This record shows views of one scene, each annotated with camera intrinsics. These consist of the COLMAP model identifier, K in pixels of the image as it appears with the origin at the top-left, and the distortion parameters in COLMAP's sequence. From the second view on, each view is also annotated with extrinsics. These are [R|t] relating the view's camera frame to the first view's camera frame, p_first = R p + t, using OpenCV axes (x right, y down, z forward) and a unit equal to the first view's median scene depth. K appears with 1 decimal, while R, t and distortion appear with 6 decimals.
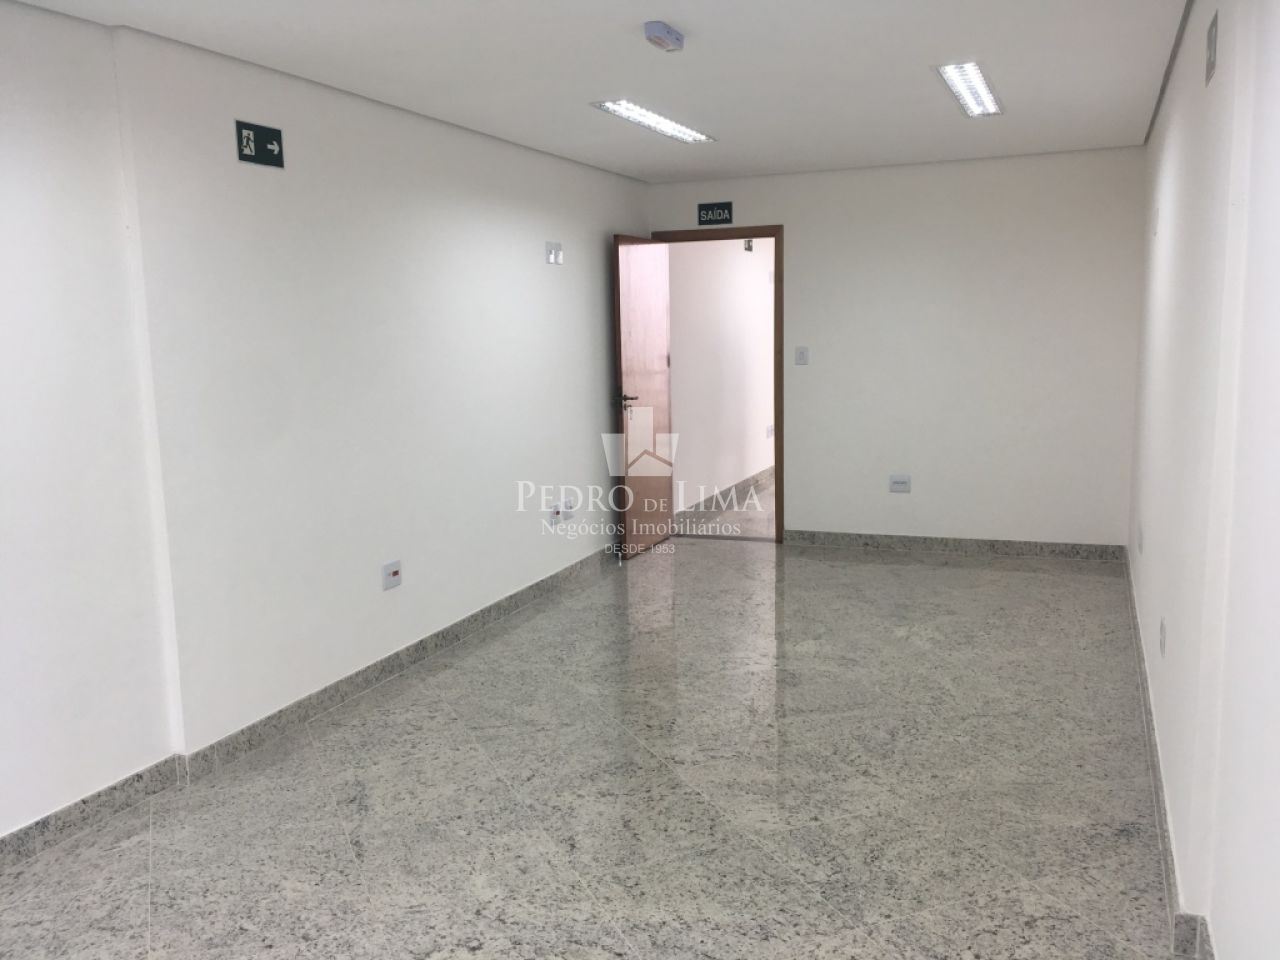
lens RADIAL K [[1094.6, 0, 639.9], [0, 1094.6, 481.2], [0, 0, 1]] dist [0.085084, -0.121585]
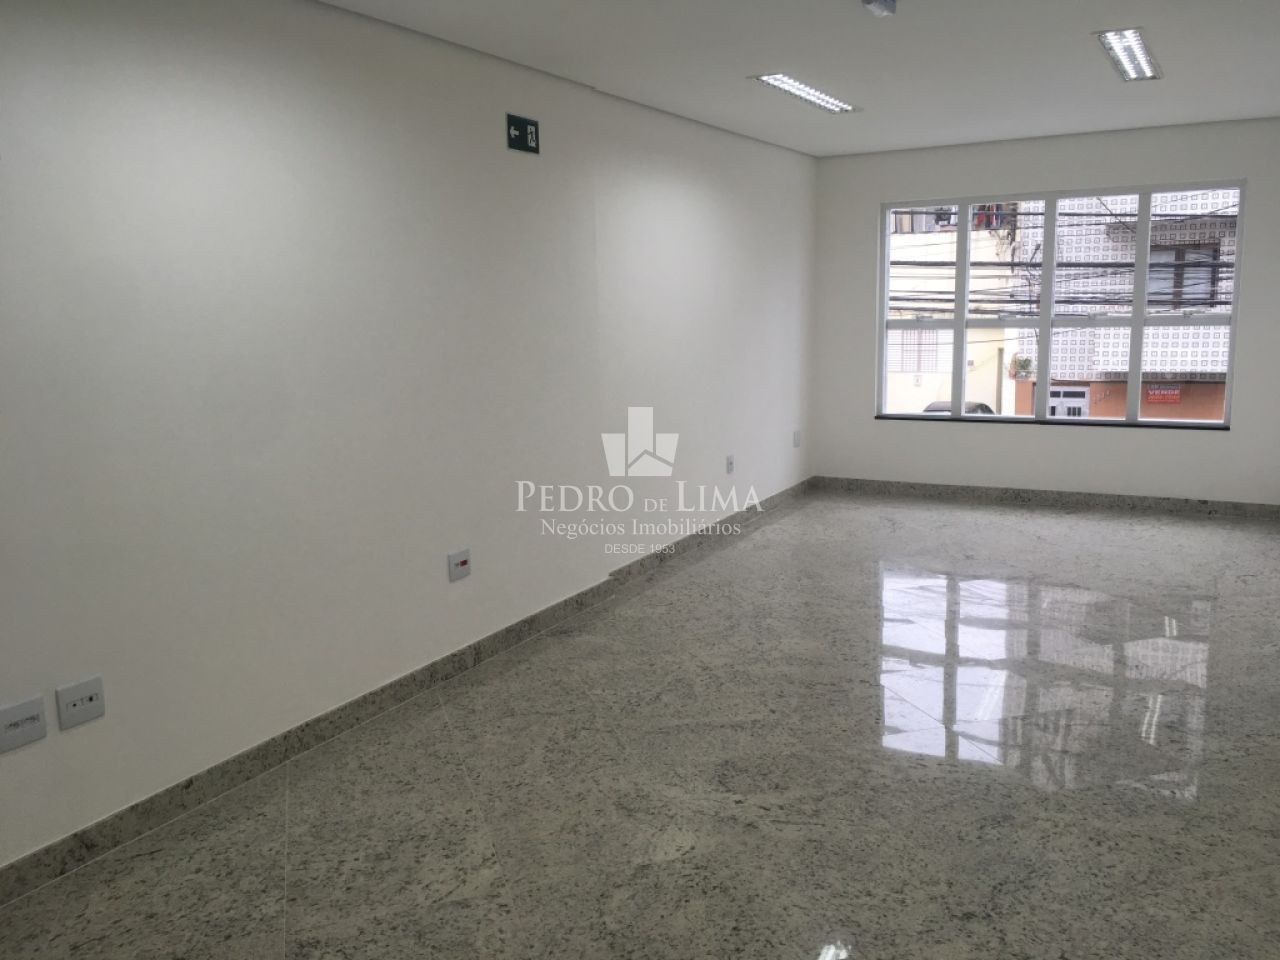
lens RADIAL K [[1094.6, 0, 640.4], [0, 1094.6, 485.9], [0, 0, 1]] dist [0.085084, -0.121585]
pose [[-0.993234, 0.027613, 0.112801, 0.120832], [0.061179, 0.950021, 0.306131, -0.267567], [-0.098710, 0.310961, -0.945283, 1.870685]]
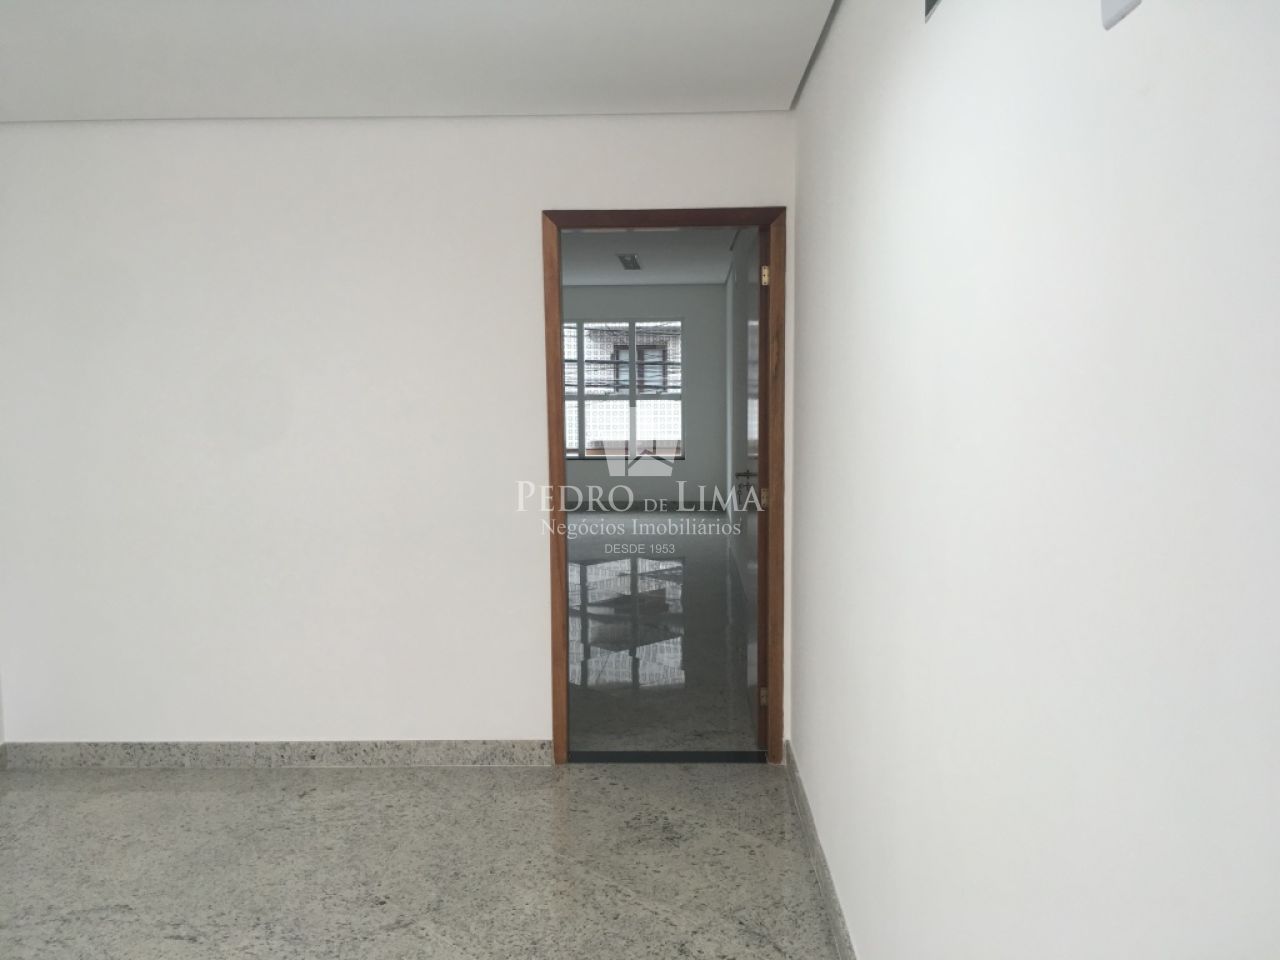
lens RADIAL K [[1094.6, 0, 637.9], [0, 1094.6, 486.8], [0, 0, 1]] dist [0.085084, -0.121585]
pose [[-0.940920, 0.067634, -0.331805, 0.501123], [-0.016727, 0.969372, 0.245027, -0.412369], [0.338214, 0.236101, -0.910971, 2.770901]]
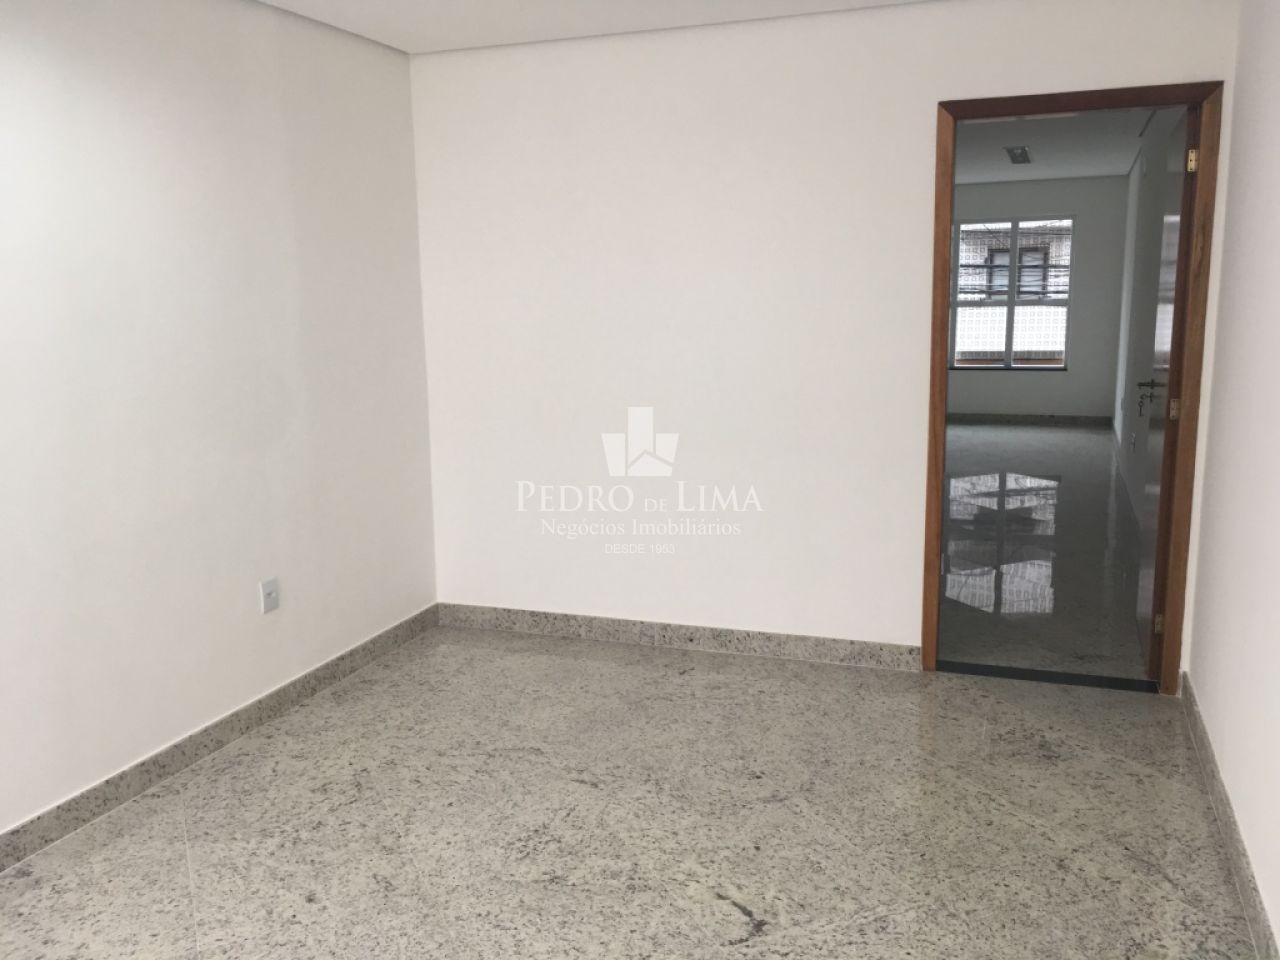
lens RADIAL K [[1094.6, 0, 641.0], [0, 1094.6, 485.4], [0, 0, 1]] dist [0.085084, -0.121585]
pose [[-0.998807, 0.045165, -0.018561, 0.524401], [0.036923, 0.947305, 0.318199, -0.409474], [0.031954, 0.317134, -0.947842, 2.781489]]
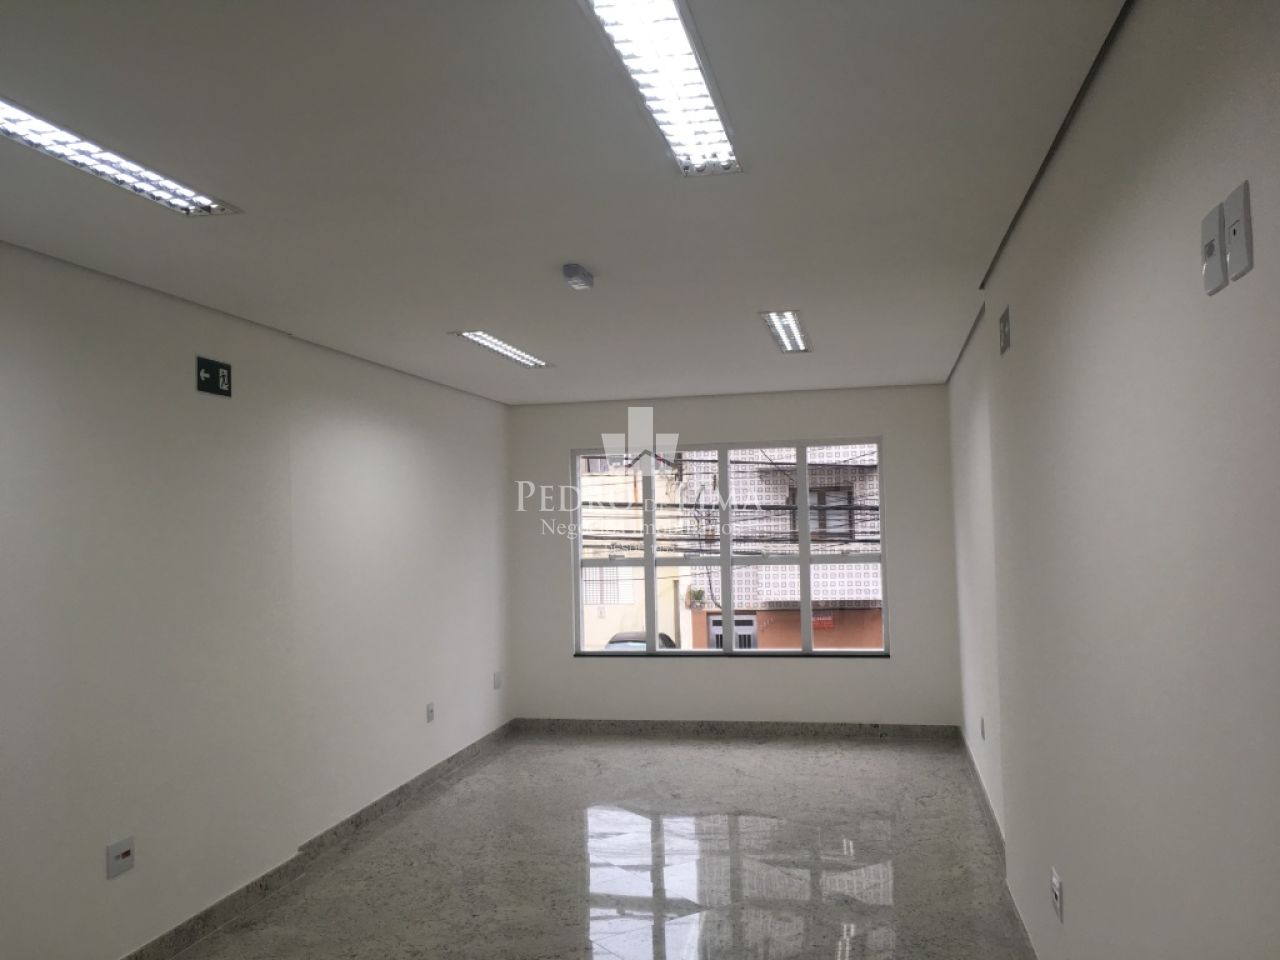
lens RADIAL K [[1094.6, 0, 639.5], [0, 1094.6, 482.5], [0, 0, 1]] dist [0.085084, -0.121585]
pose [[-0.982791, 0.043088, -0.179625, 0.147681], [0.023590, 0.993728, 0.109304, -0.277276], [0.183208, 0.103185, -0.977644, 1.848977]]
